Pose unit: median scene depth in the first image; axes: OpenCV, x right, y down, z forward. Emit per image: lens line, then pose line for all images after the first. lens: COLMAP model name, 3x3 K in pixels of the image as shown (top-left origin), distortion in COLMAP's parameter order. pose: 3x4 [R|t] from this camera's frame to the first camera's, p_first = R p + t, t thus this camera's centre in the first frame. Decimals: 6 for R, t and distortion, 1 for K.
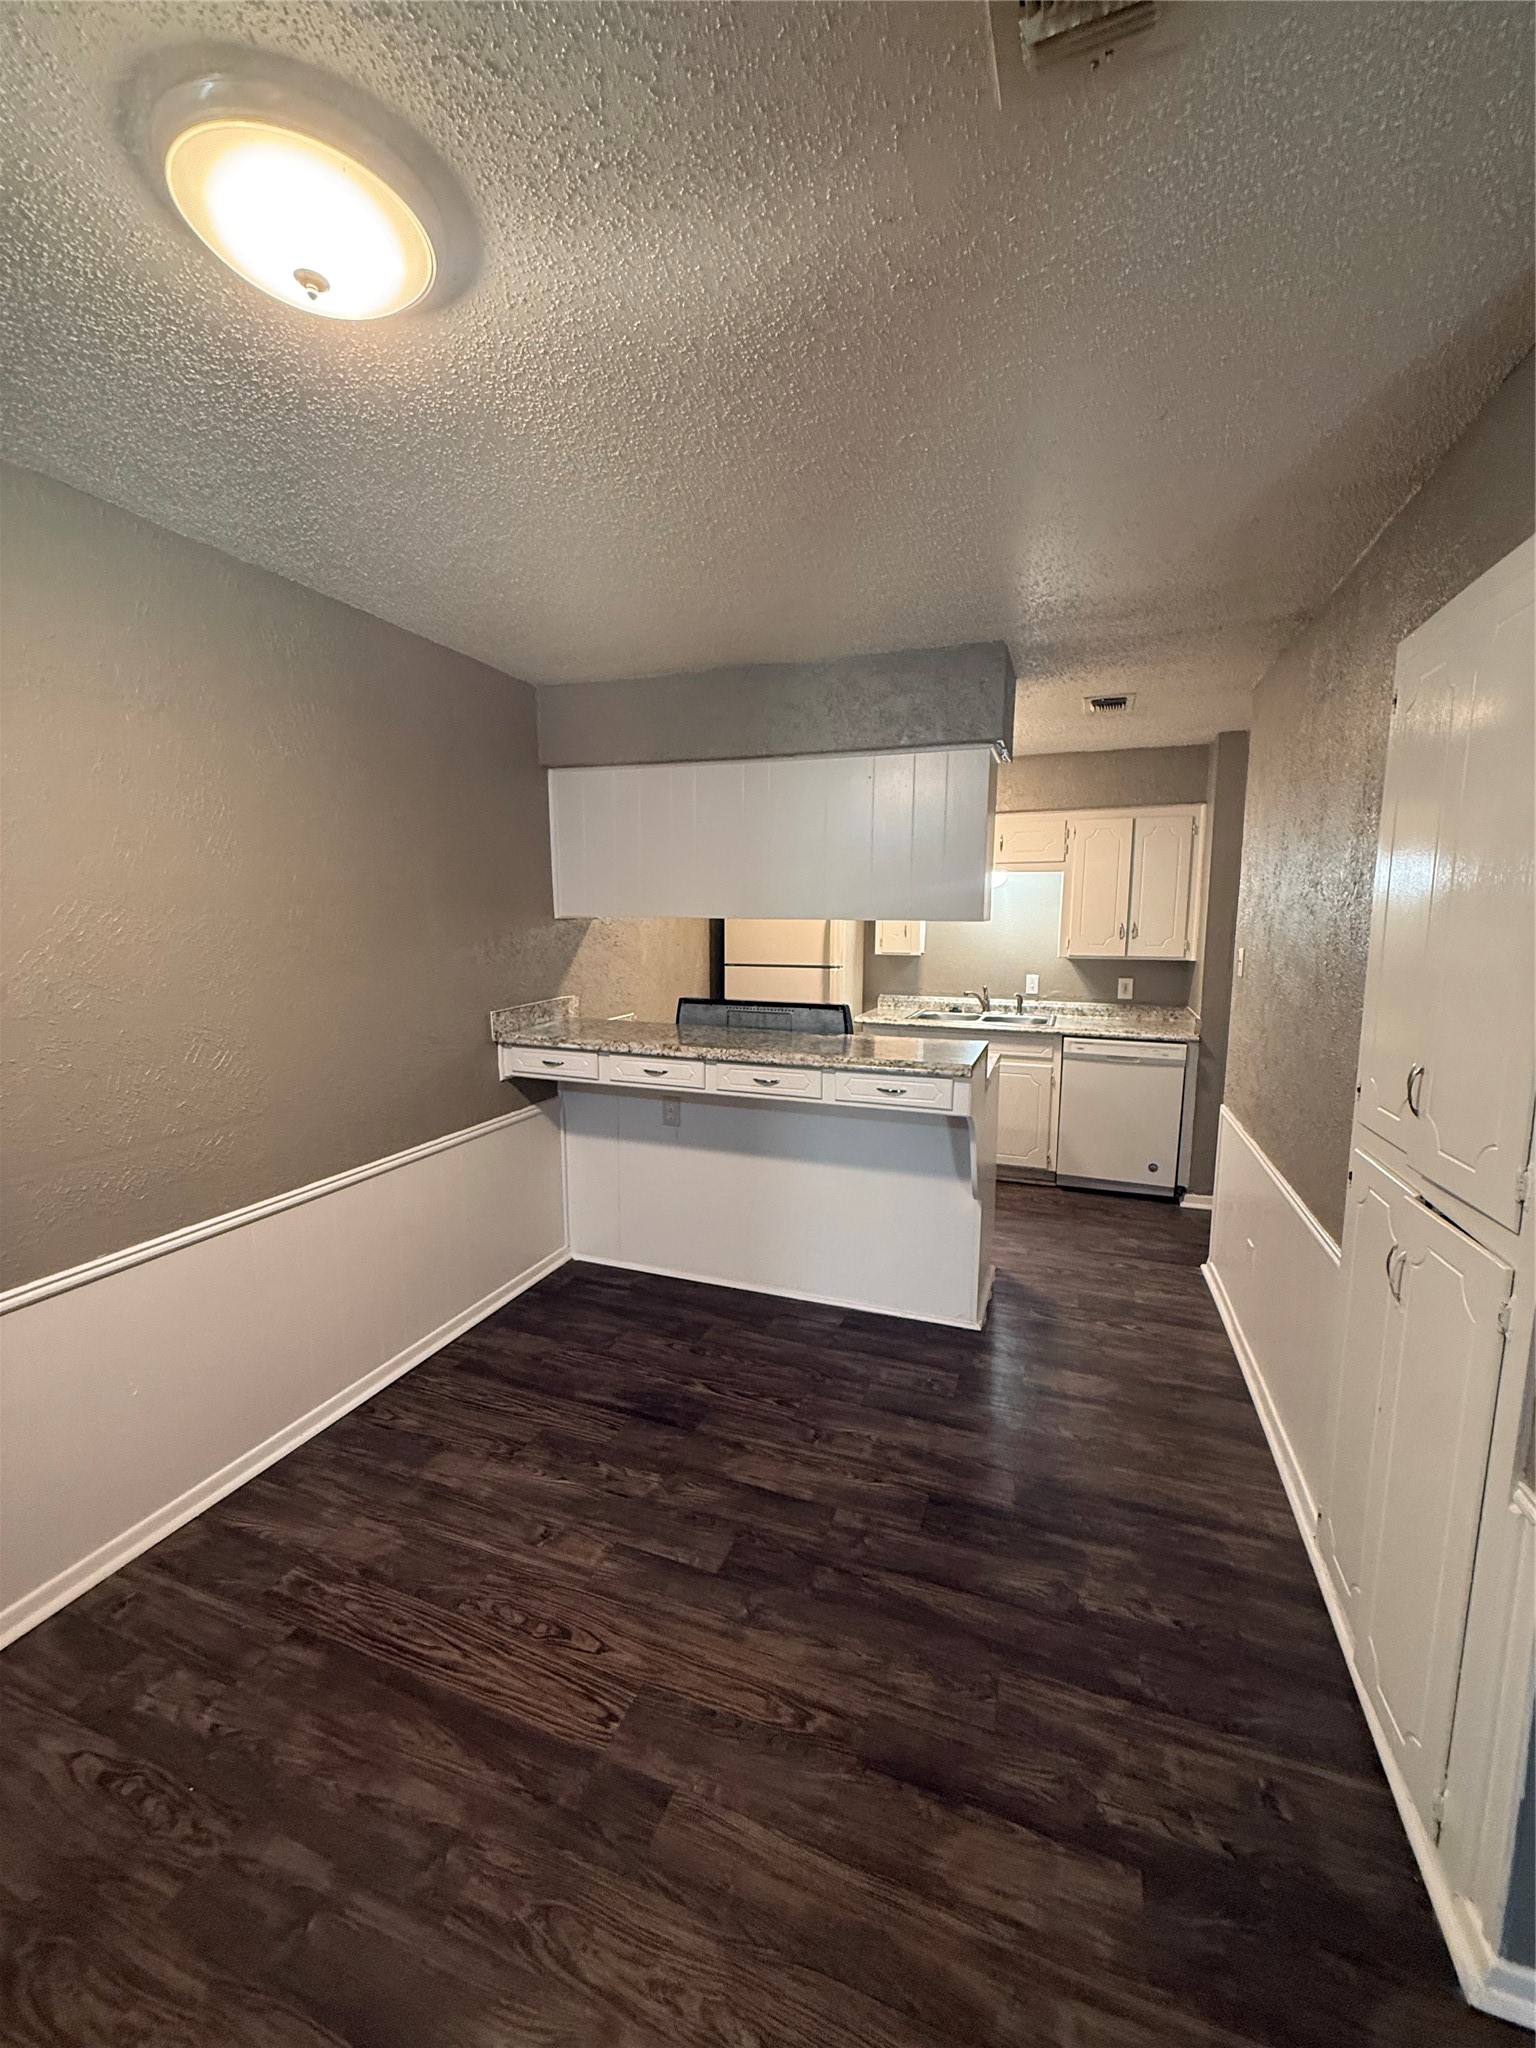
lens RADIAL K [[814.4, 0, 771.4], [0, 814.4, 1025.1], [0, 0, 1]] dist [0.003217, 0.000540]
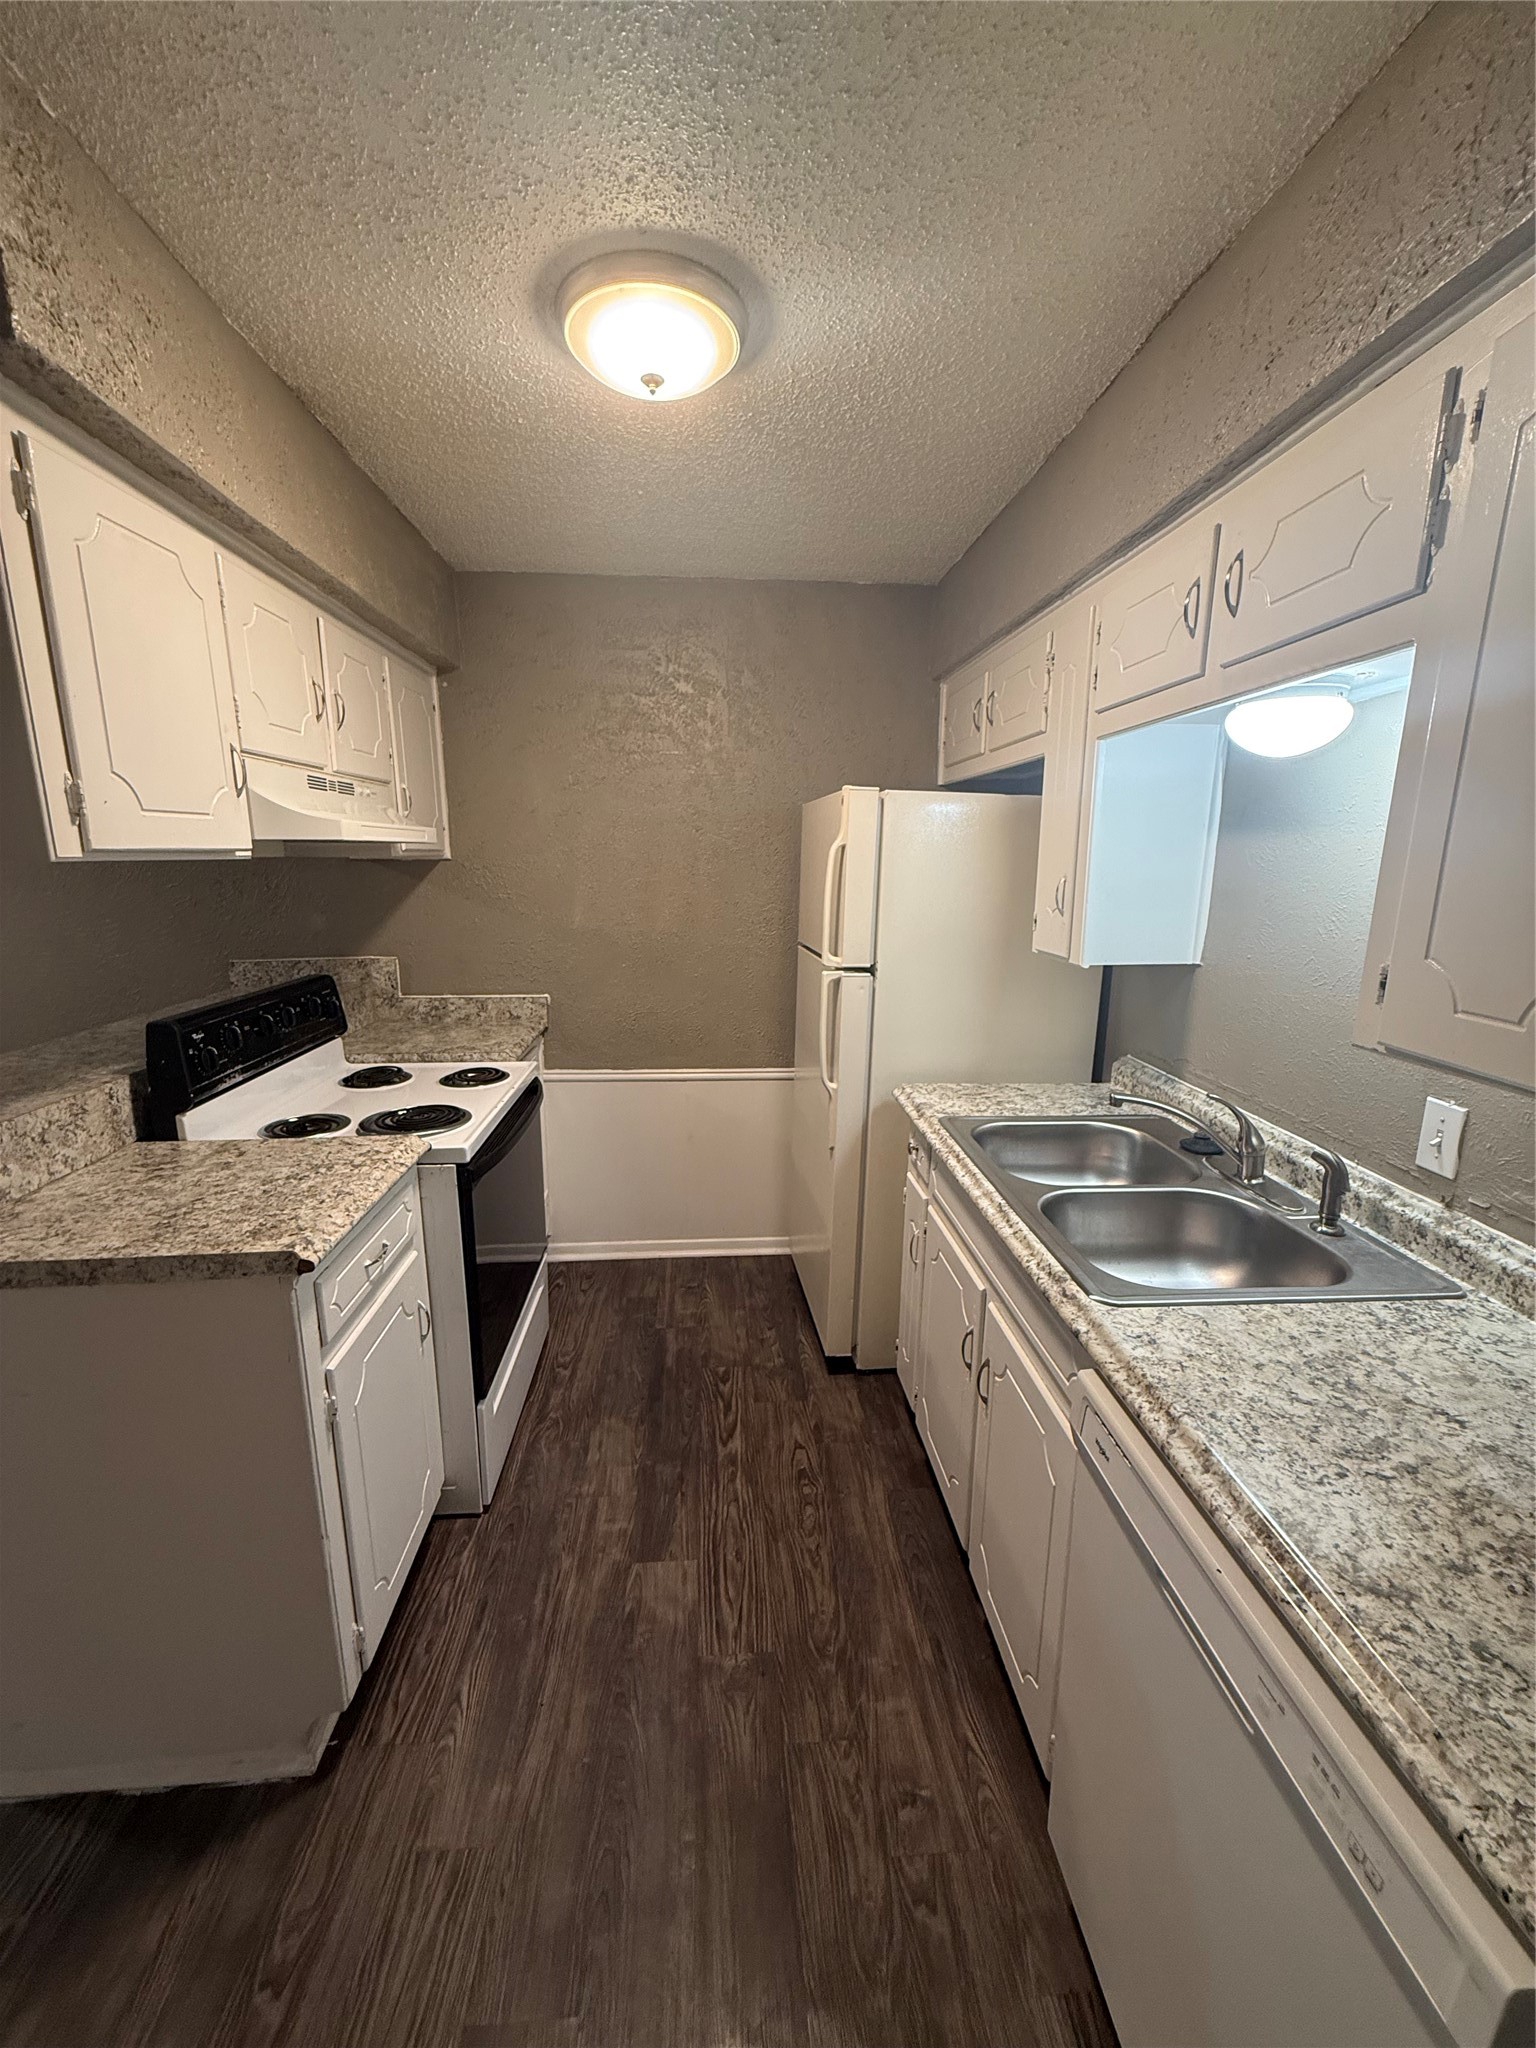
lens RADIAL K [[814.4, 0, 766.8], [0, 814.4, 1033.7], [0, 0, 1]] dist [0.003217, 0.000540]
pose [[0.412172, 0.194215, -0.890165, 0.469032], [-0.123798, 0.979894, 0.156470, -0.097845], [0.902656, 0.045709, 0.427928, 0.731395]]
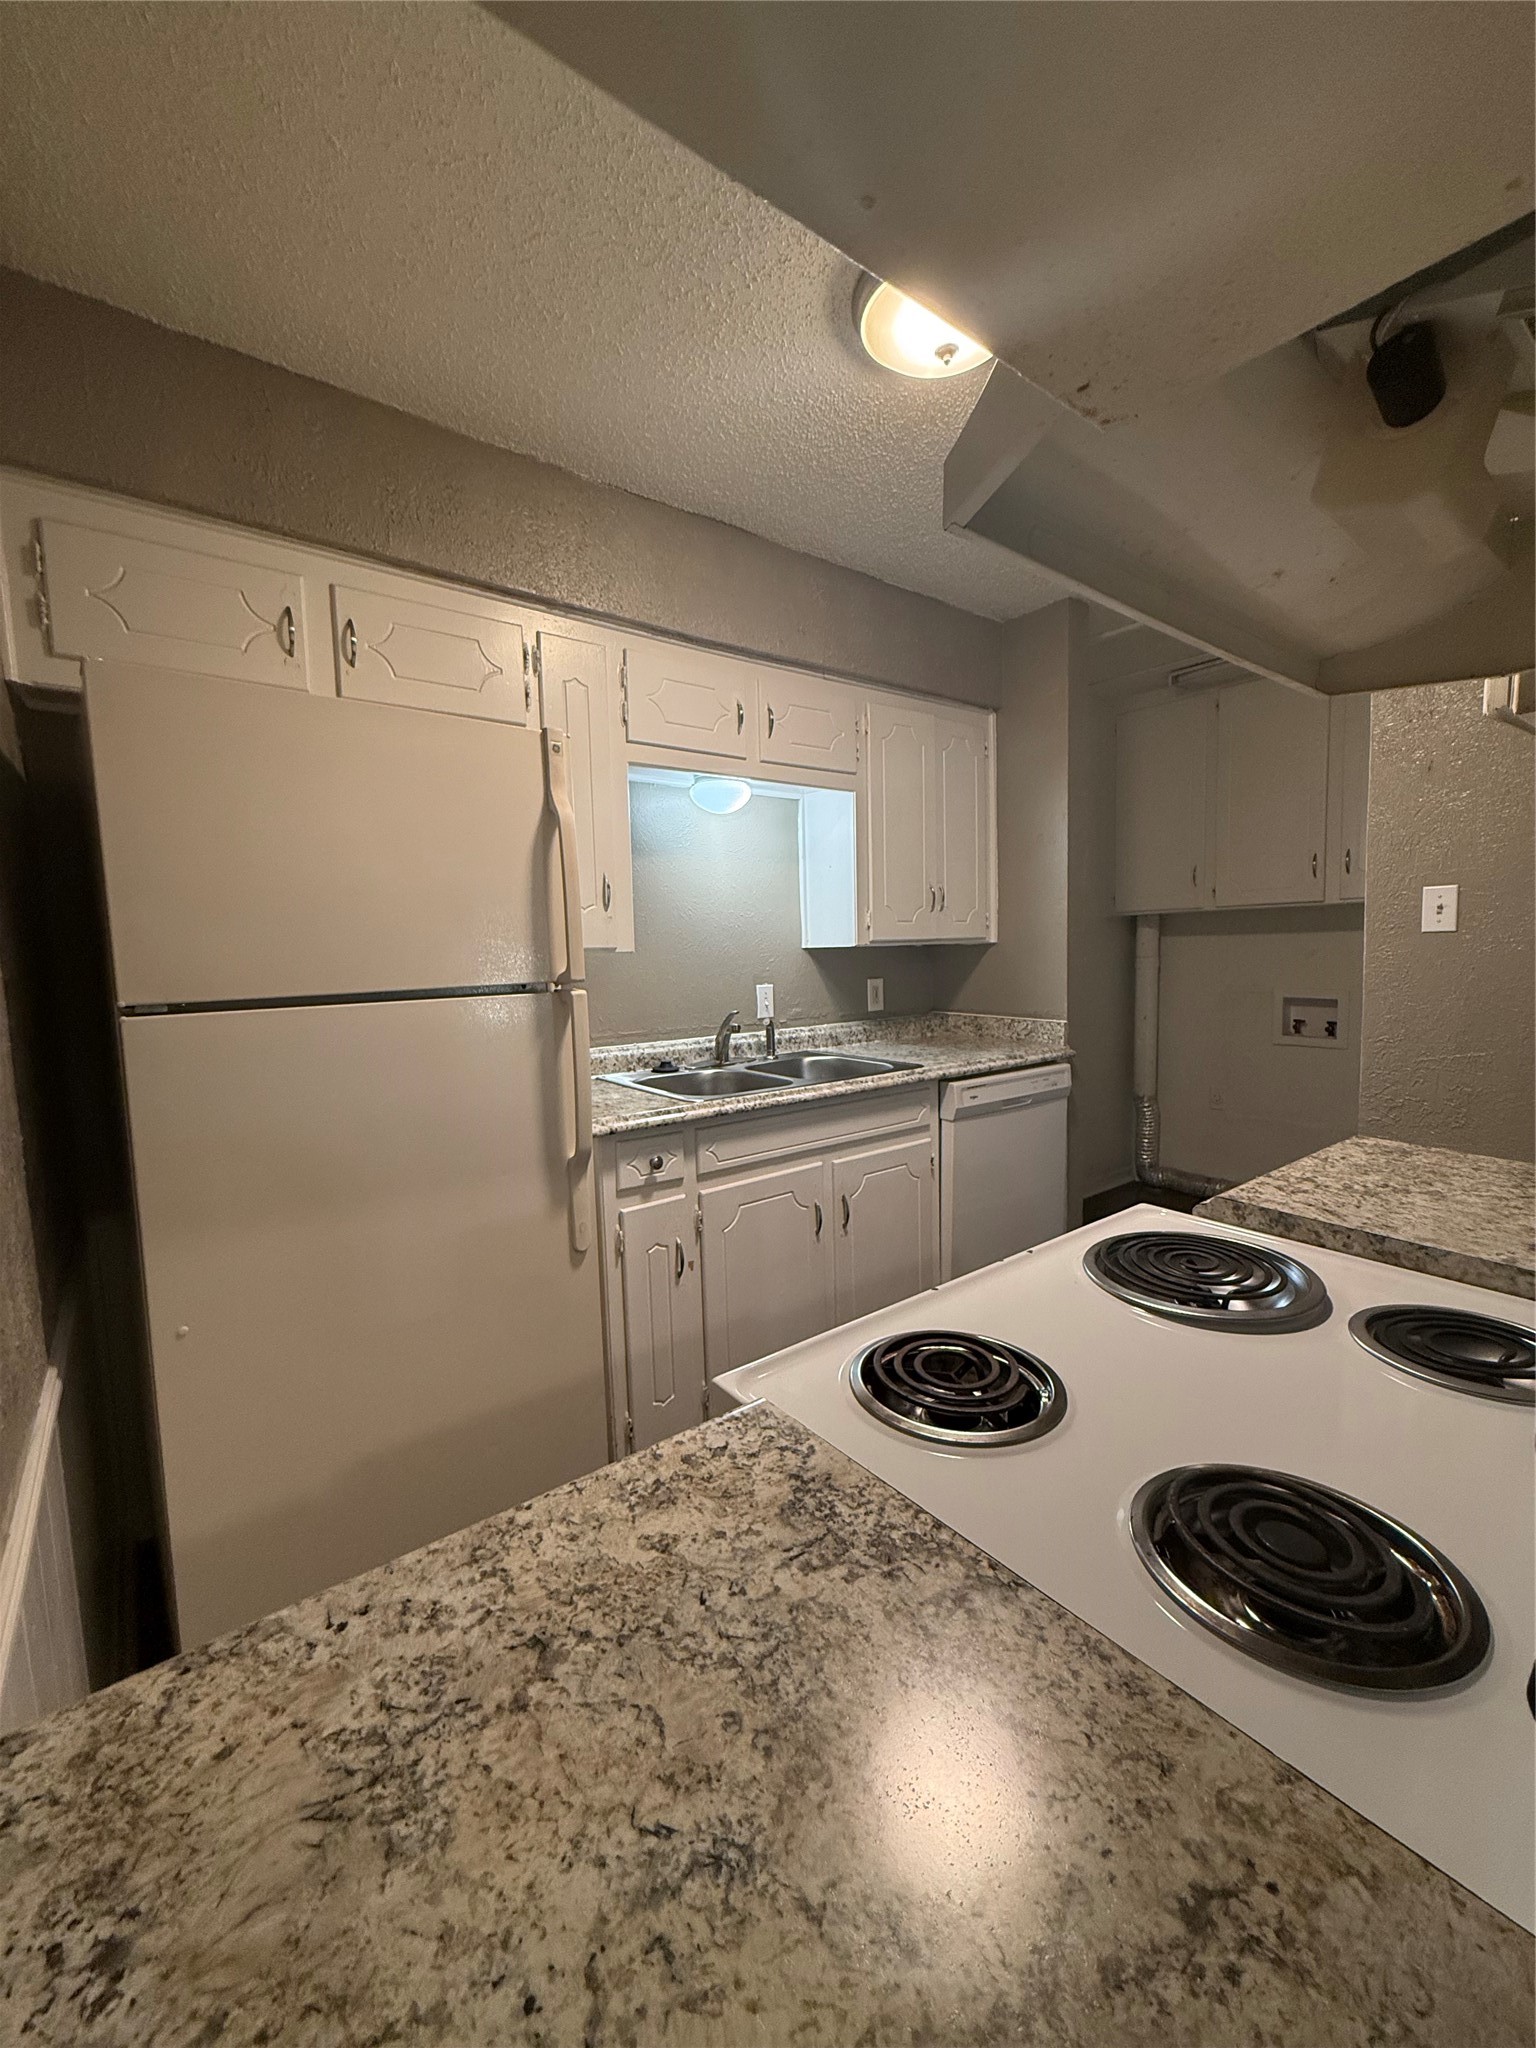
lens RADIAL K [[814.4, 0, 772.1], [0, 814.4, 1020.9], [0, 0, 1]] dist [0.003217, 0.000540]
pose [[0.534532, -0.095152, 0.839775, -0.150769], [0.135499, 0.990437, 0.025975, -0.052338], [-0.834216, 0.099904, 0.542313, 0.722289]]
